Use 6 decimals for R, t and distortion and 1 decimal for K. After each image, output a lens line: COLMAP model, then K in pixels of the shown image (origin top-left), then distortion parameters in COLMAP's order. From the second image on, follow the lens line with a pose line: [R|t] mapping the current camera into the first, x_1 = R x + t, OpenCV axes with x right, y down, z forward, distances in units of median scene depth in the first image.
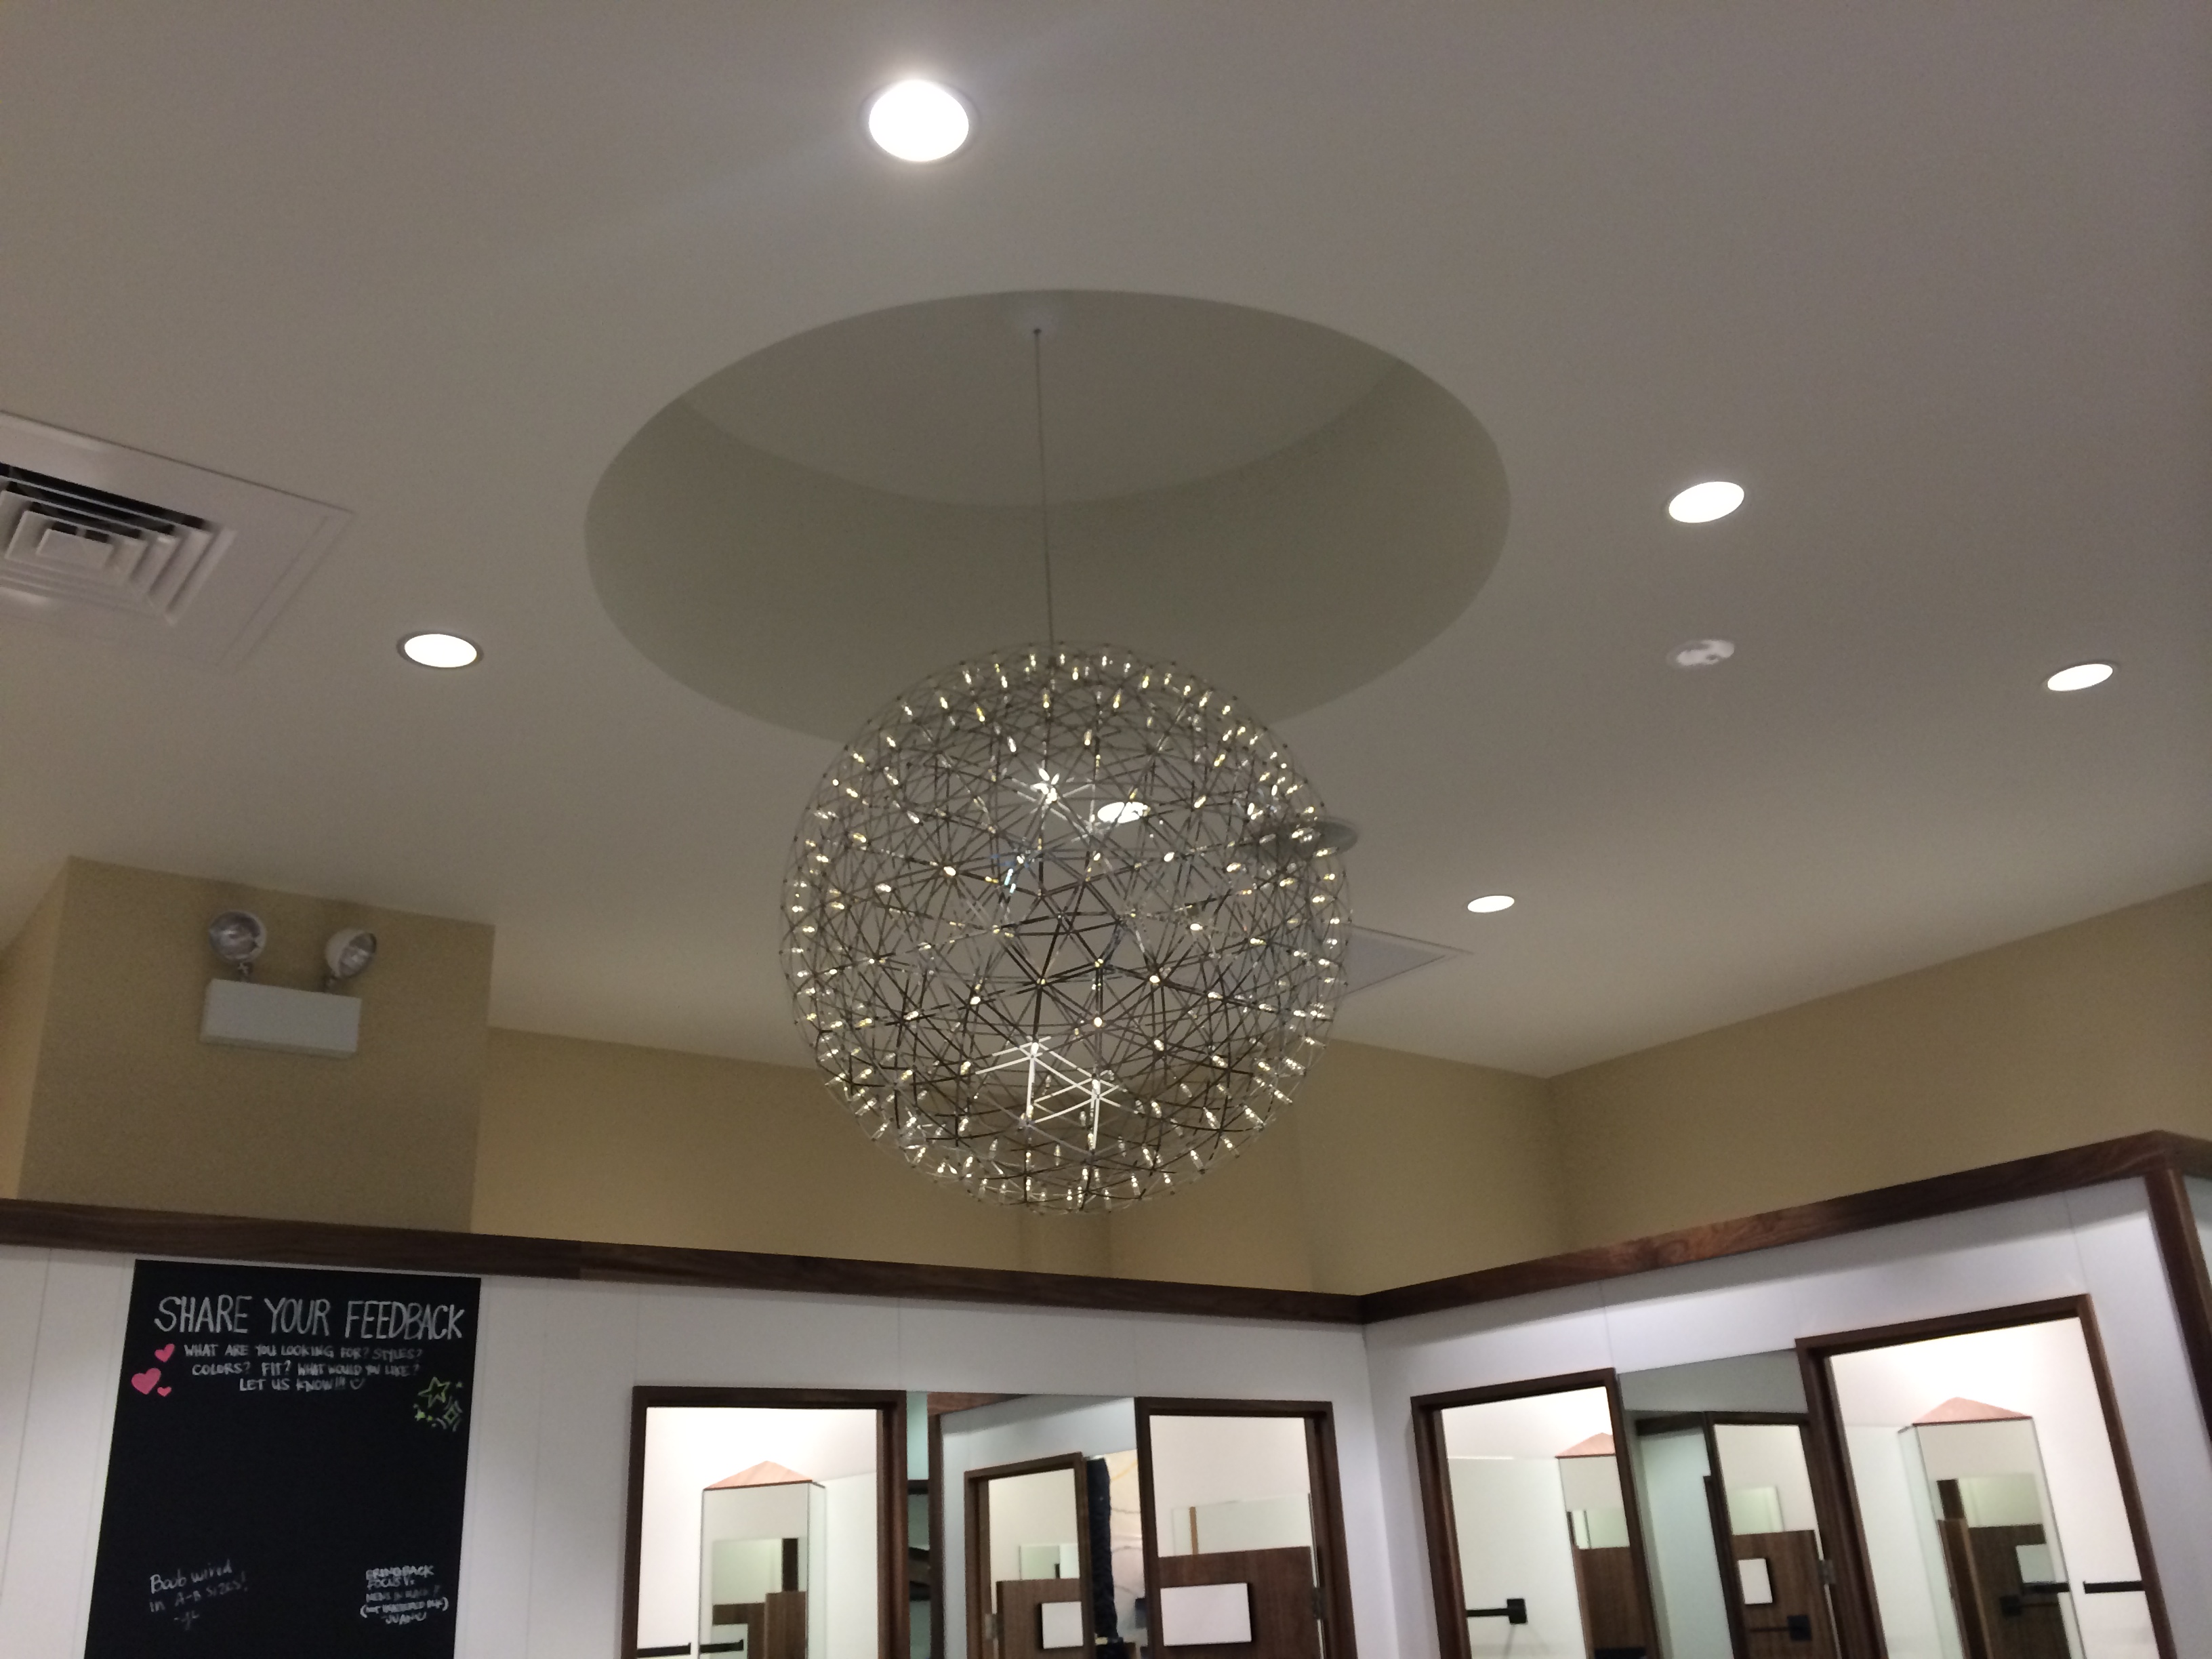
lens RADIAL K [[1880.8, 0, 1104.5], [0, 1880.8, 816.7], [0, 0, 1]] dist [0.030238, -0.006463]
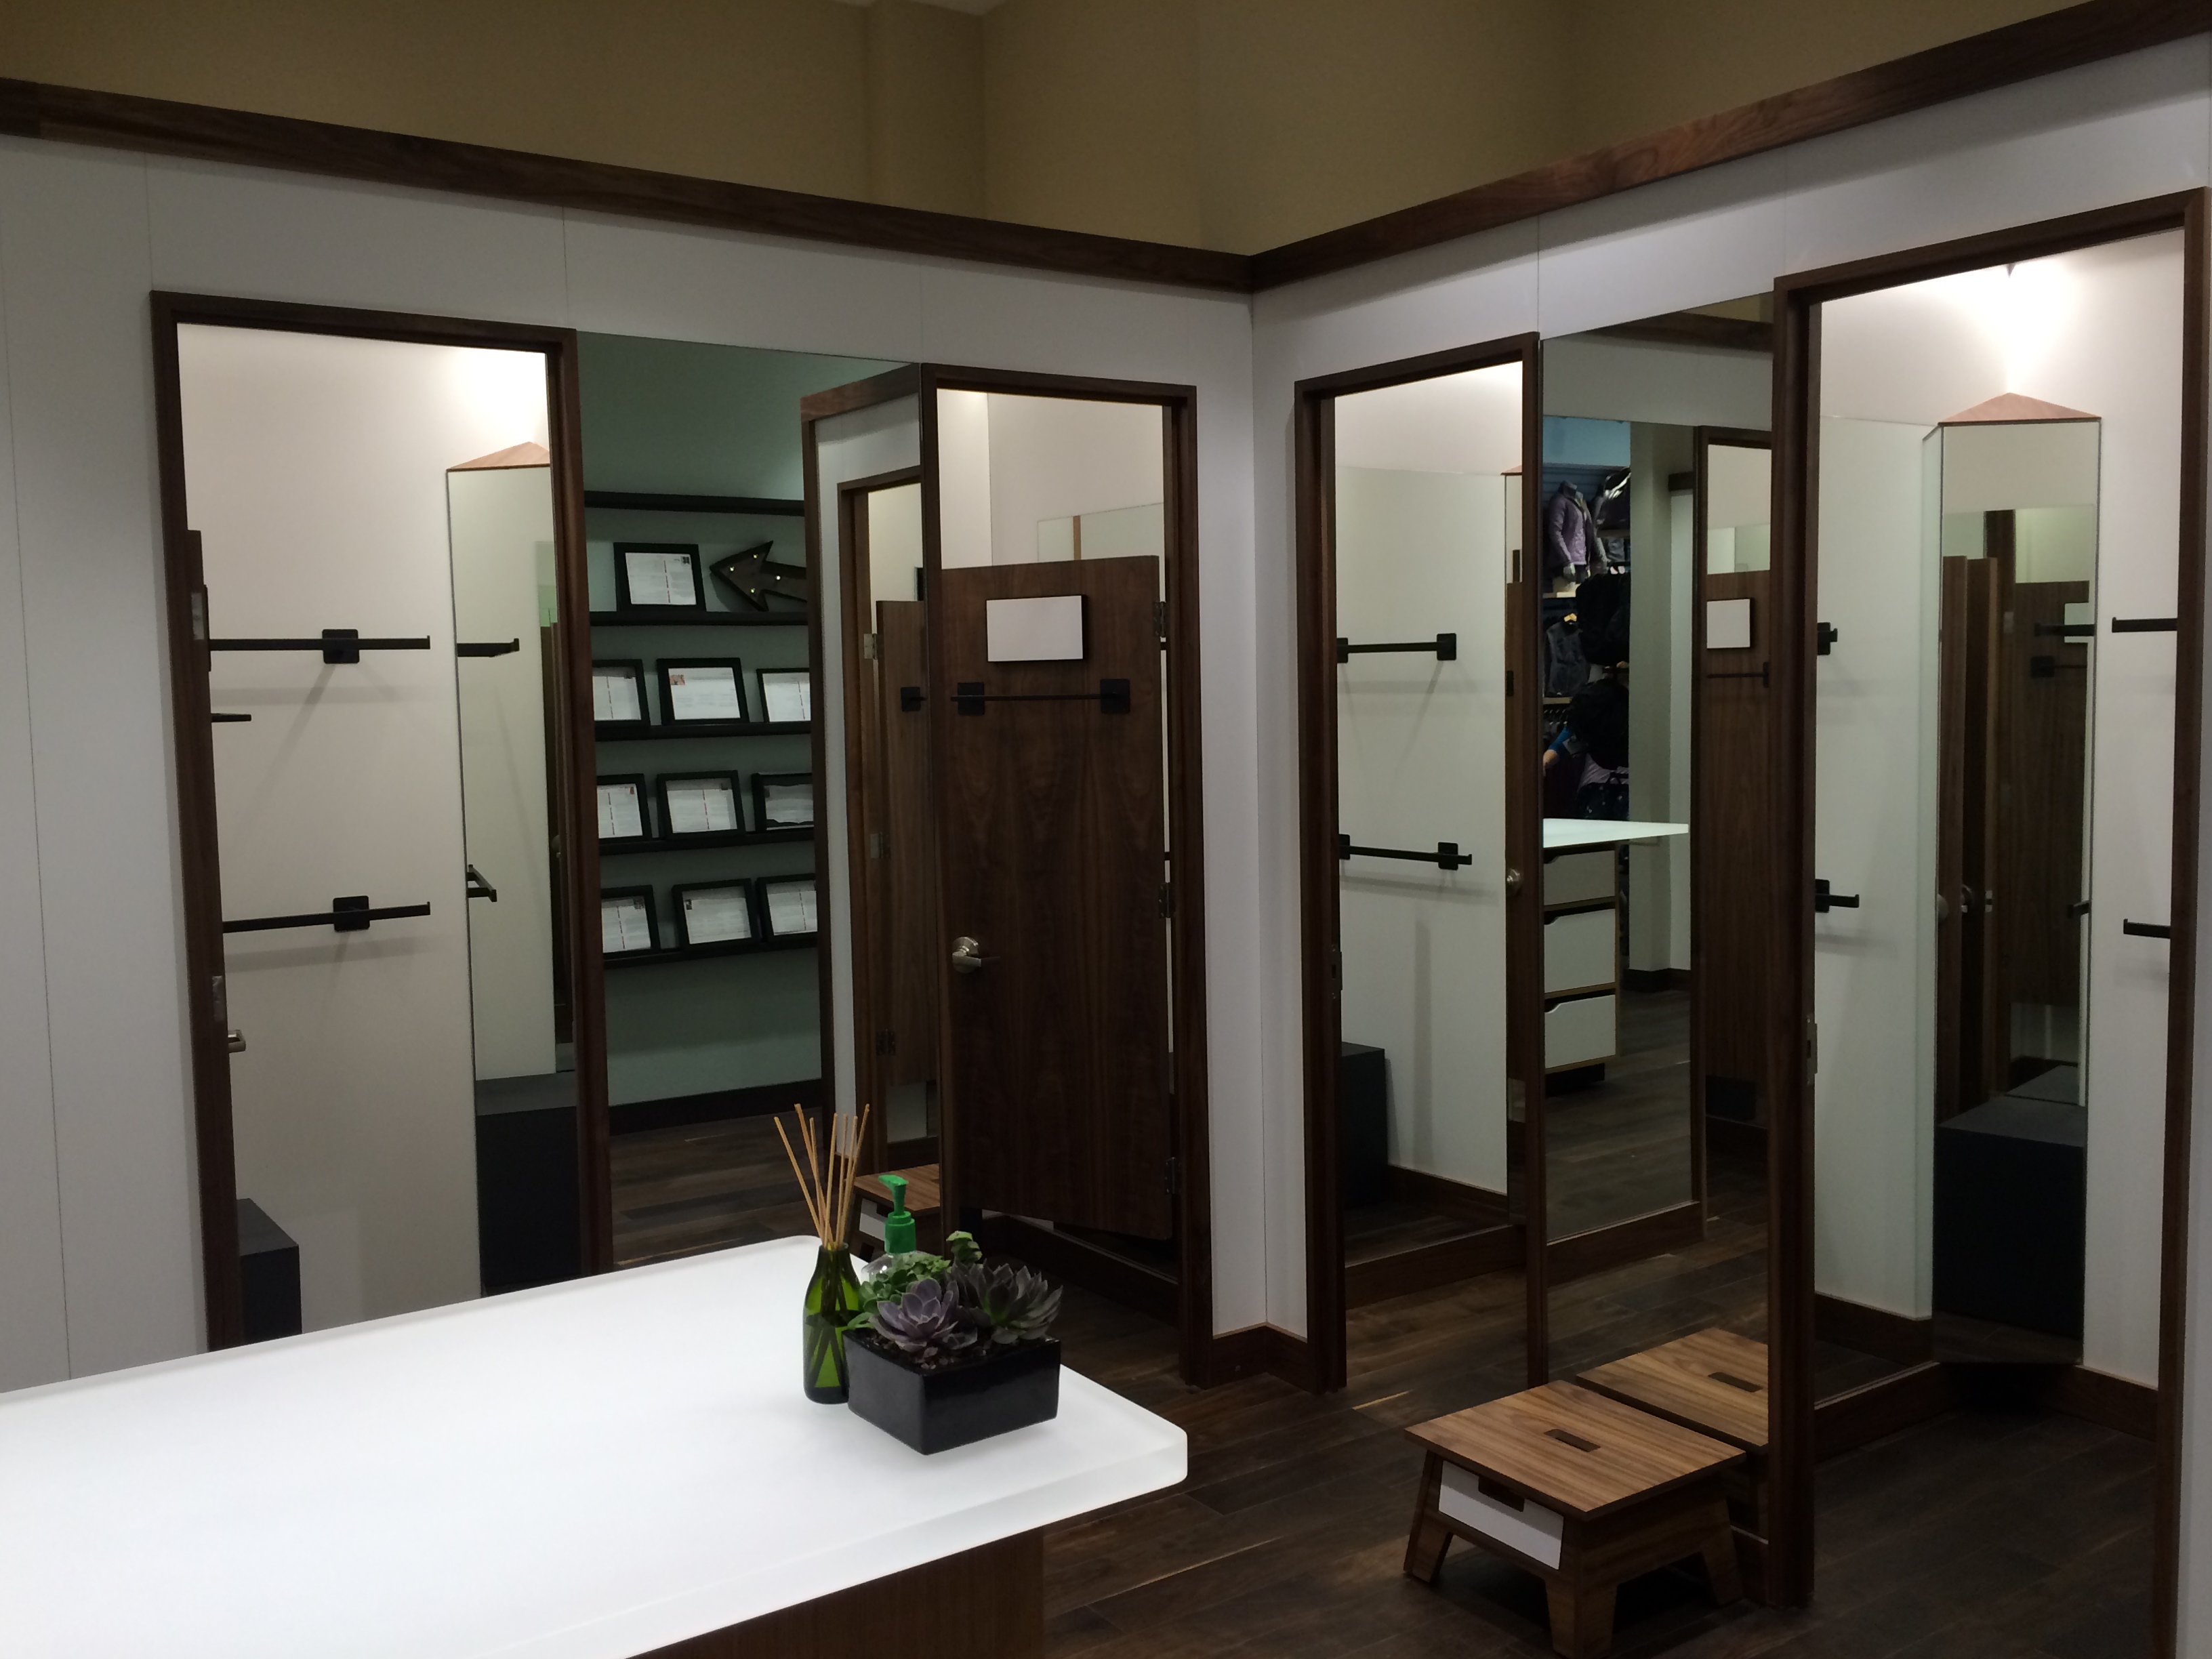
lens RADIAL K [[1880.8, 0, 1104.5], [0, 1880.8, 816.7], [0, 0, 1]] dist [0.030238, -0.006463]
pose [[0.997591, 0.038449, -0.057731, 0.135650], [-0.007859, 0.889605, 0.456663, 0.111338], [0.068916, -0.455110, 0.887764, 0.215124]]
